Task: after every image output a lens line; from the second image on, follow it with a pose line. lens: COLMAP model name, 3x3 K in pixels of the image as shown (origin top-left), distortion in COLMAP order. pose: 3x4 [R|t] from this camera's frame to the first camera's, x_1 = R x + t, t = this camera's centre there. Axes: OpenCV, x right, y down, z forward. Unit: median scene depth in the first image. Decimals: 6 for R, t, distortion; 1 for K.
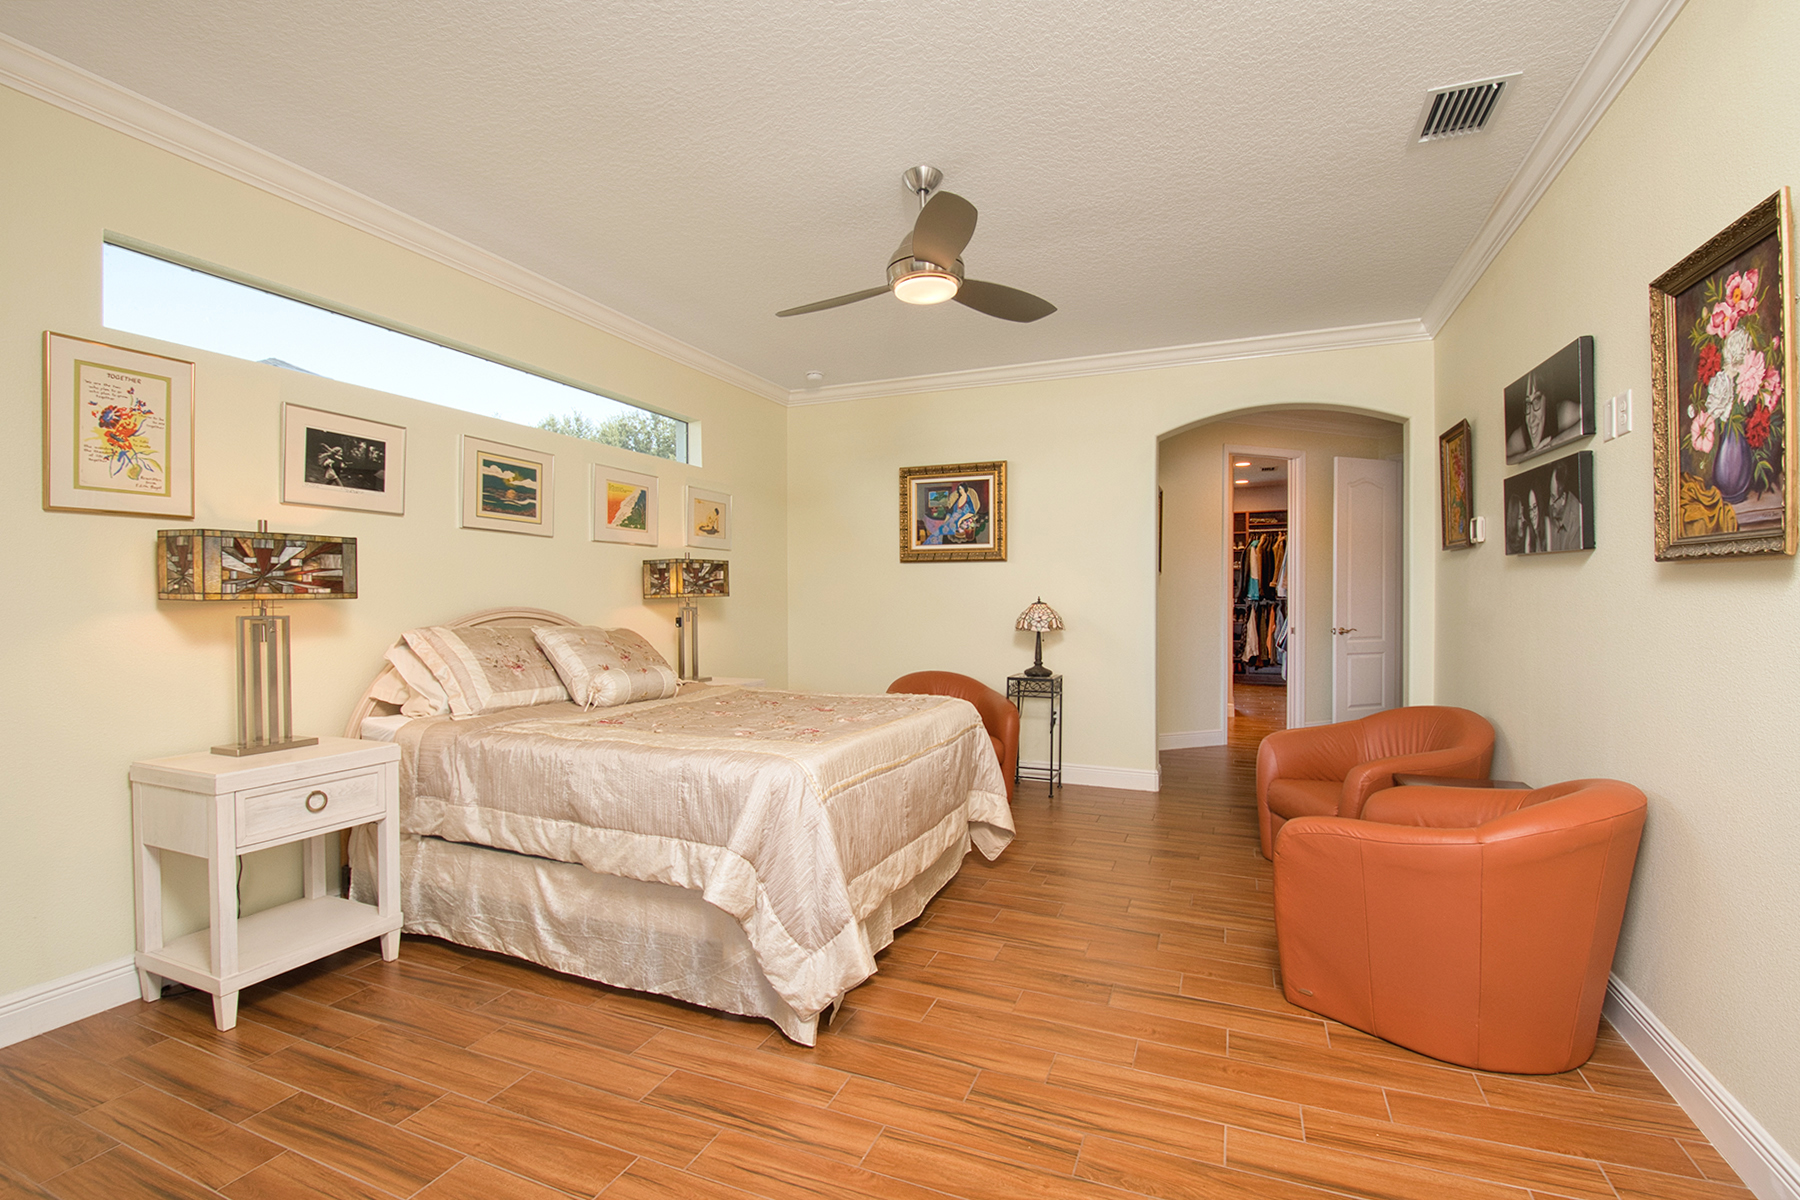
lens RADIAL K [[804.5, 0, 897.4], [0, 804.5, 600.3], [0, 0, 1]] dist [-0.015737, -0.005295]
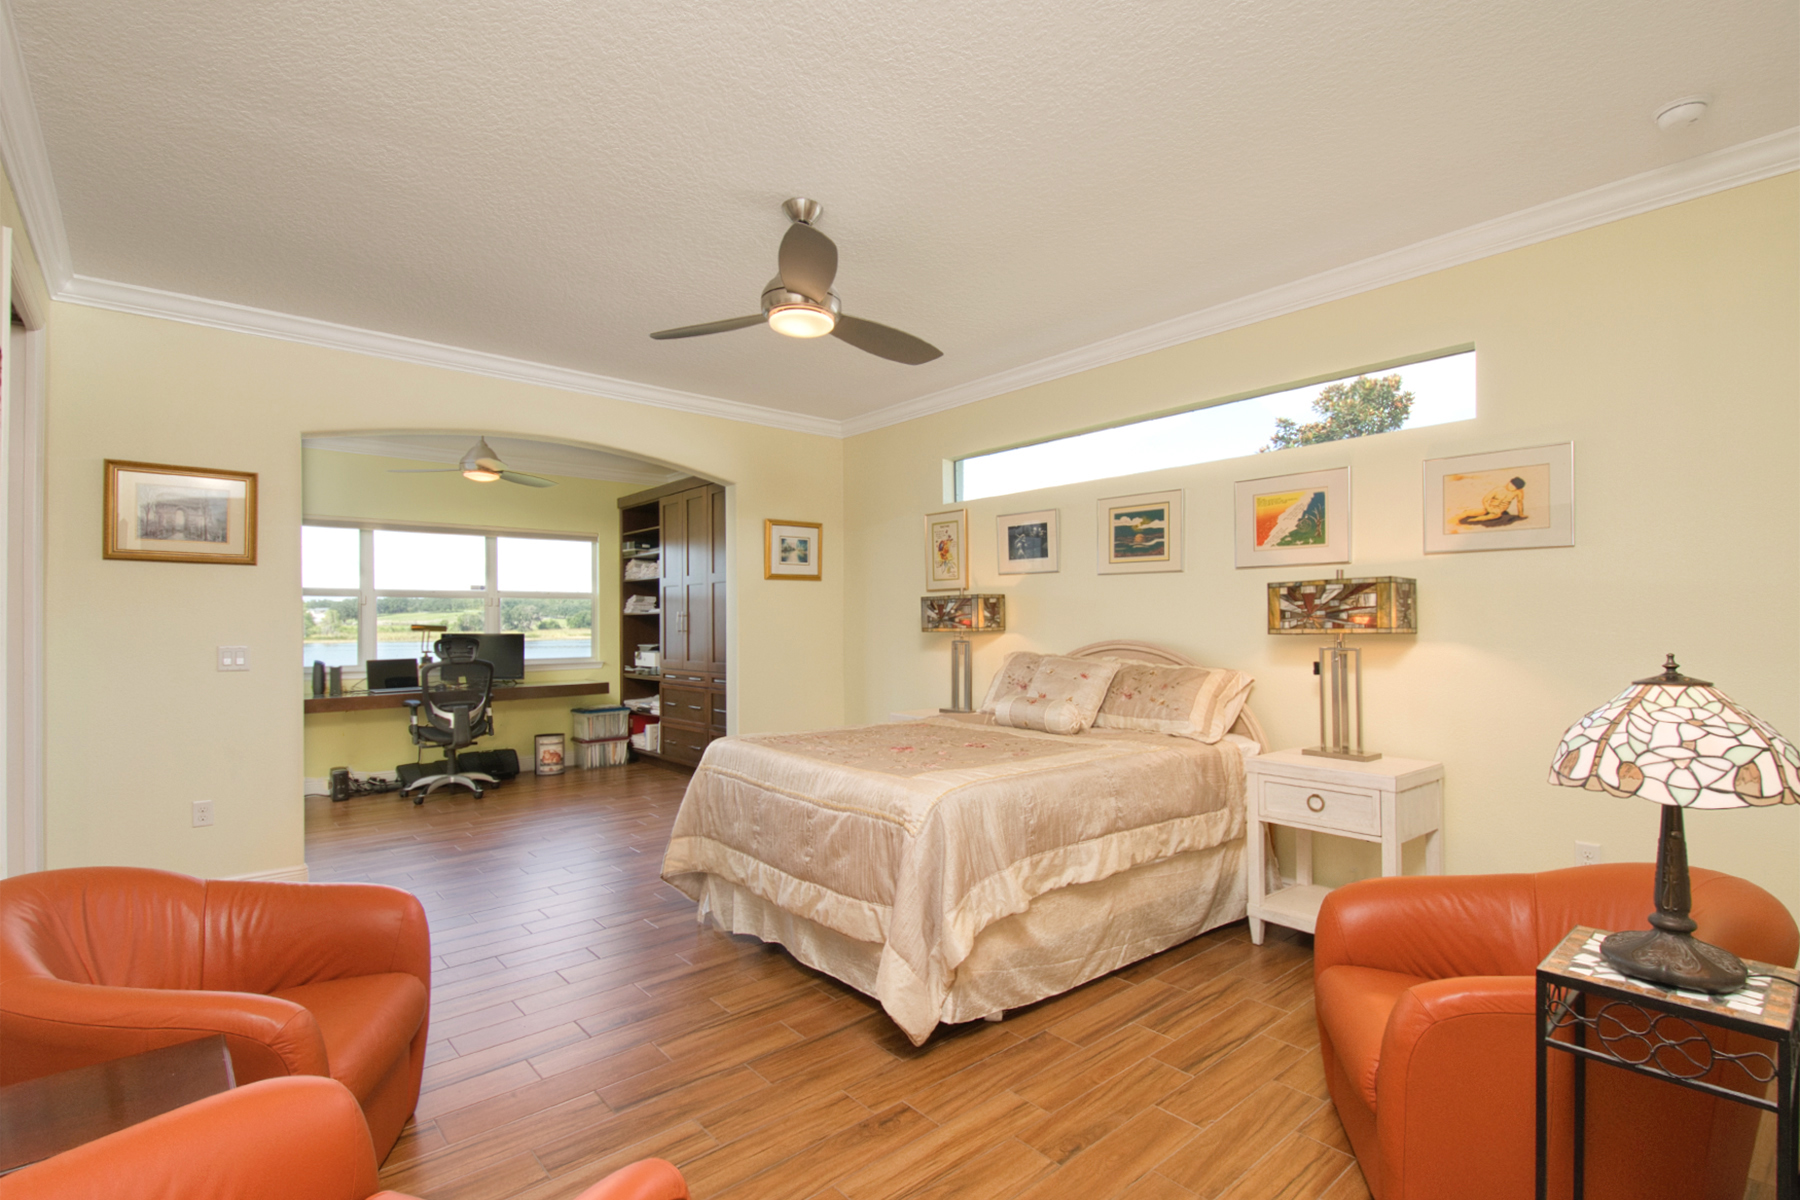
lens RADIAL K [[804.5, 0, 902.1], [0, 804.5, 615.3], [0, 0, 1]] dist [-0.015737, -0.005295]
pose [[-0.440011, 0.003581, -0.897985, 0.646058], [0.006942, 0.999976, 0.000586, -0.027440], [0.897966, -0.005976, -0.440025, 1.162638]]
